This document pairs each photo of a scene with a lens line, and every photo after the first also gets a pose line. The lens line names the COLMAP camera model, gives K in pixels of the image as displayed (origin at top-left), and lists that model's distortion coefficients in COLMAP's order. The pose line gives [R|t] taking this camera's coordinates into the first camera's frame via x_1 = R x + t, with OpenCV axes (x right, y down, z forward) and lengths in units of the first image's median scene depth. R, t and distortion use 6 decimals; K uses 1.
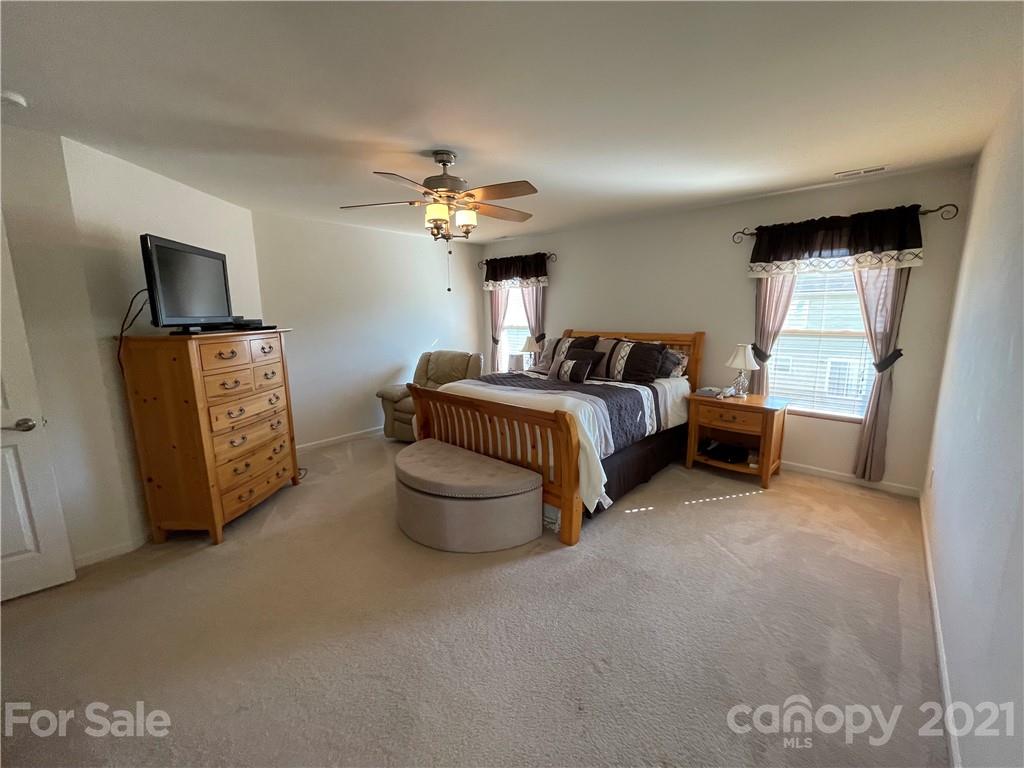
lens RADIAL K [[409.4, 0, 513.3], [0, 409.4, 385.7], [0, 0, 1]] dist [-0.001168, -0.000466]
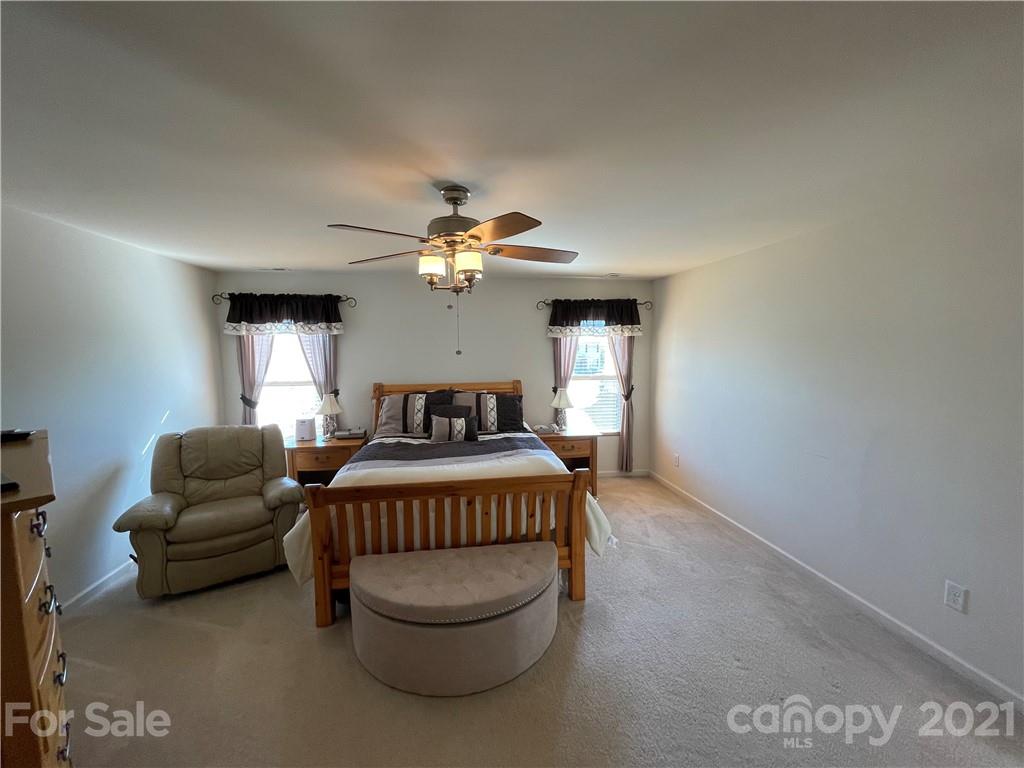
lens RADIAL K [[409.4, 0, 510.6], [0, 409.4, 384.0], [0, 0, 1]] dist [-0.001168, -0.000466]
pose [[0.629141, -0.064421, 0.774617, -0.544583], [0.136909, 0.990163, -0.028850, -0.103196], [-0.765139, 0.124203, 0.631773, 0.318626]]
